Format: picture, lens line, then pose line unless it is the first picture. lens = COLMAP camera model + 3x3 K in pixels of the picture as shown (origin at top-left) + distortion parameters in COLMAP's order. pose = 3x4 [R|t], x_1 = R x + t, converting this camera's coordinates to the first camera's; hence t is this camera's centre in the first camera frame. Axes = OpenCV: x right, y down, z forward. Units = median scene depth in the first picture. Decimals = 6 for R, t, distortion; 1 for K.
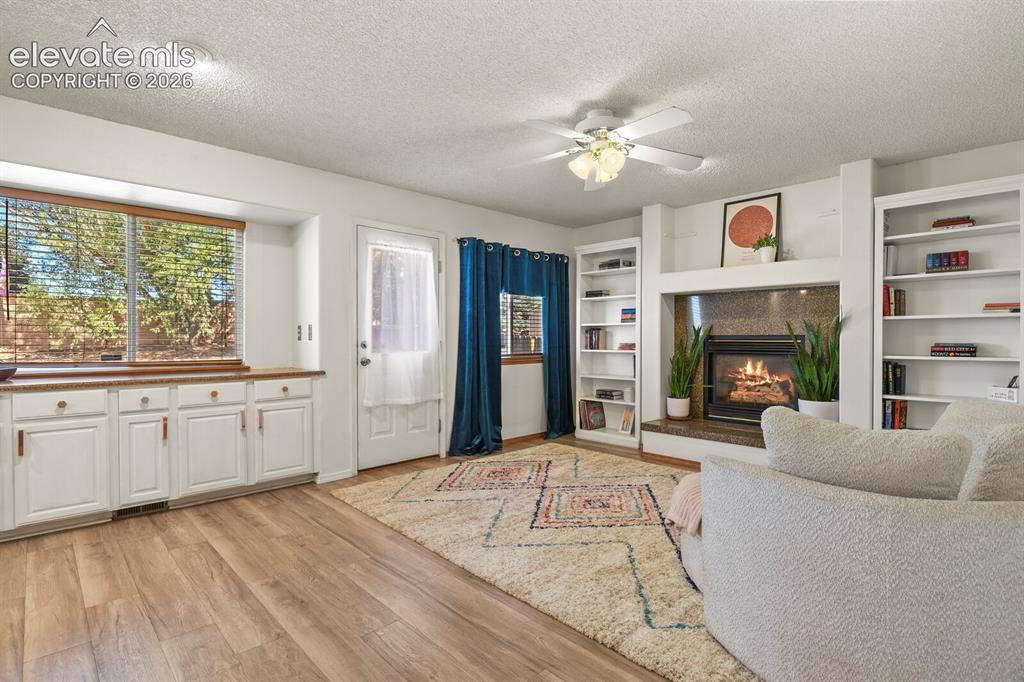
lens RADIAL K [[494.4, 0, 518.9], [0, 494.4, 339.4], [0, 0, 1]] dist [-0.005285, -0.006156]
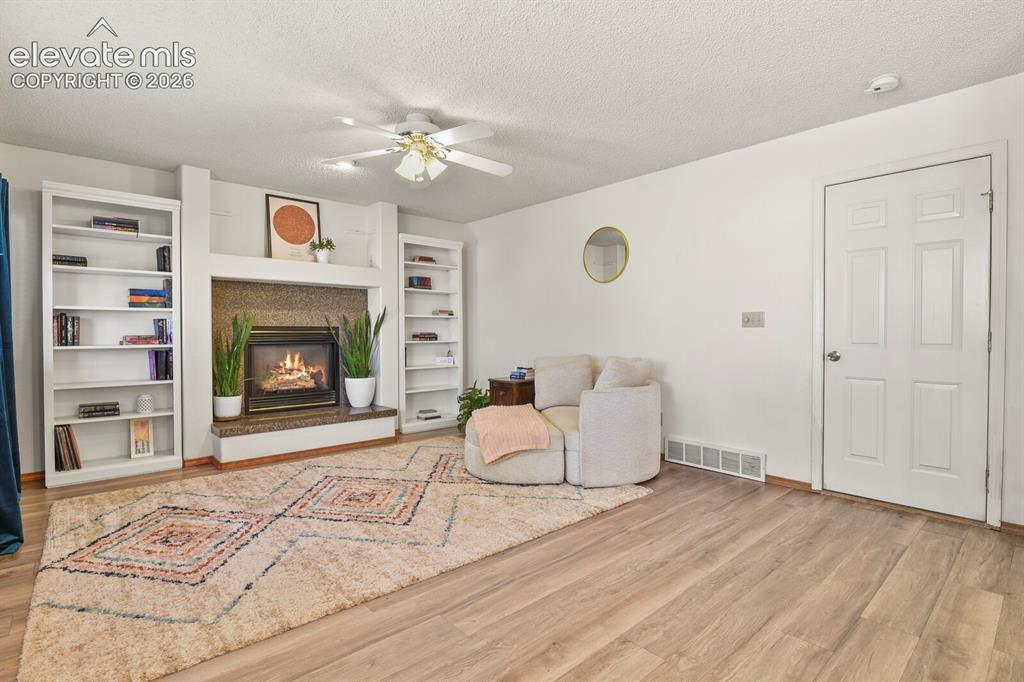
lens RADIAL K [[494.4, 0, 515.4], [0, 494.4, 339.1], [0, 0, 1]] dist [-0.005285, -0.006156]
pose [[0.043814, -0.012076, 0.998967, -0.657788], [0.004651, 0.999919, 0.011883, 0.009508], [-0.999029, 0.004125, 0.043866, 0.538936]]
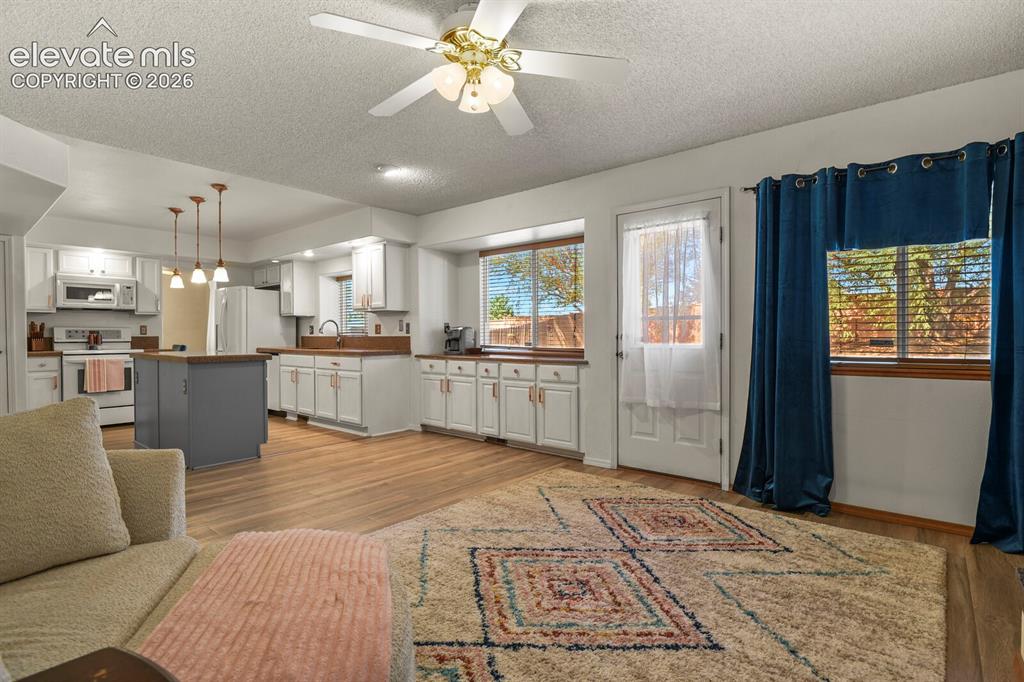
lens RADIAL K [[494.4, 0, 520.2], [0, 494.4, 339.4], [0, 0, 1]] dist [-0.005285, -0.006156]
pose [[0.098427, 0.010903, -0.995085, 0.642698], [0.001377, 0.999938, 0.011093, 0.003952], [0.995143, -0.002462, 0.098406, 0.720624]]
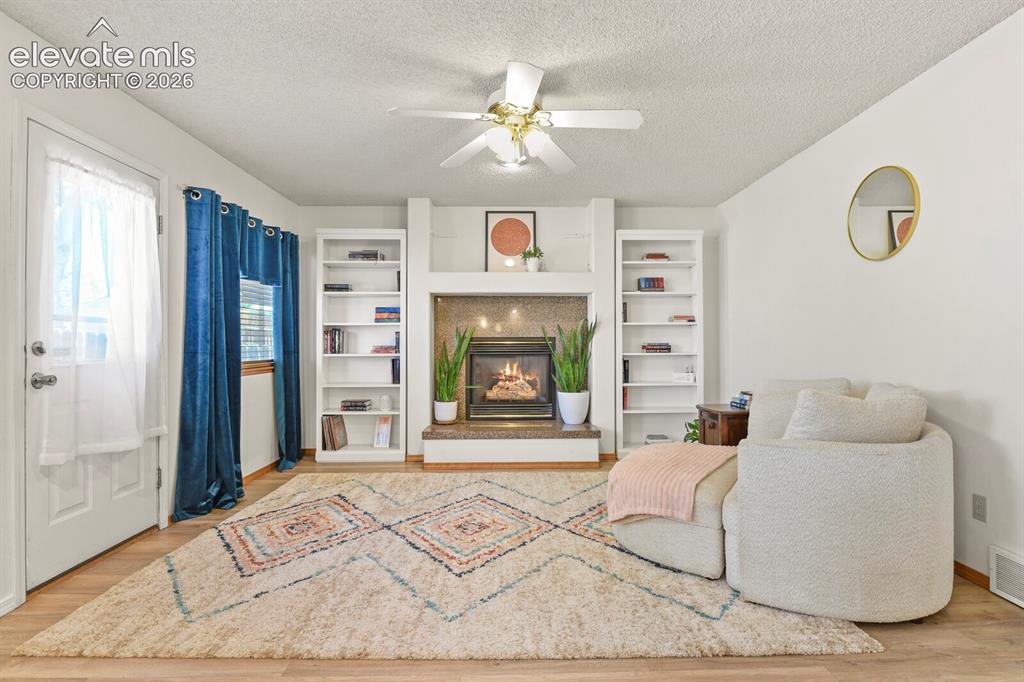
lens RADIAL K [[494.4, 0, 517.3], [0, 494.4, 339.0], [0, 0, 1]] dist [-0.005285, -0.006156]
pose [[0.686197, 0.005657, 0.727393, -0.350355], [0.004280, 0.999921, -0.011815, 0.009446], [-0.727403, 0.011221, 0.686119, 0.279850]]
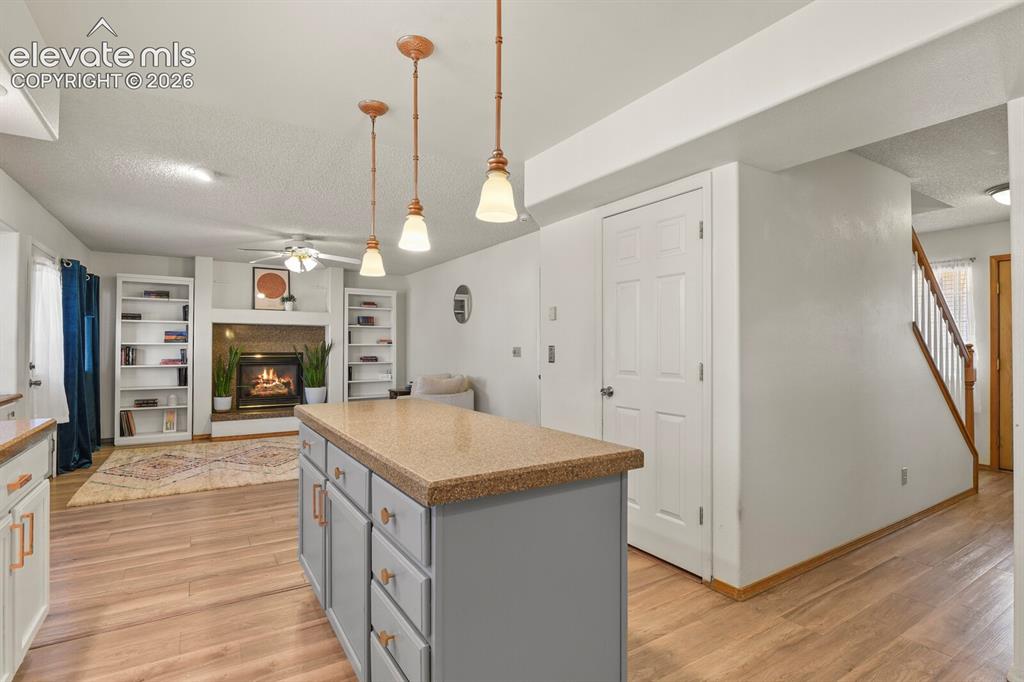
lens RADIAL K [[494.4, 0, 516.8], [0, 494.4, 343.5], [0, 0, 1]] dist [-0.005285, -0.006156]
pose [[0.200559, 0.010464, 0.979626, -1.088101], [0.001639, 0.999938, -0.011017, -0.021621], [-0.979680, 0.003815, 0.200529, -0.131968]]
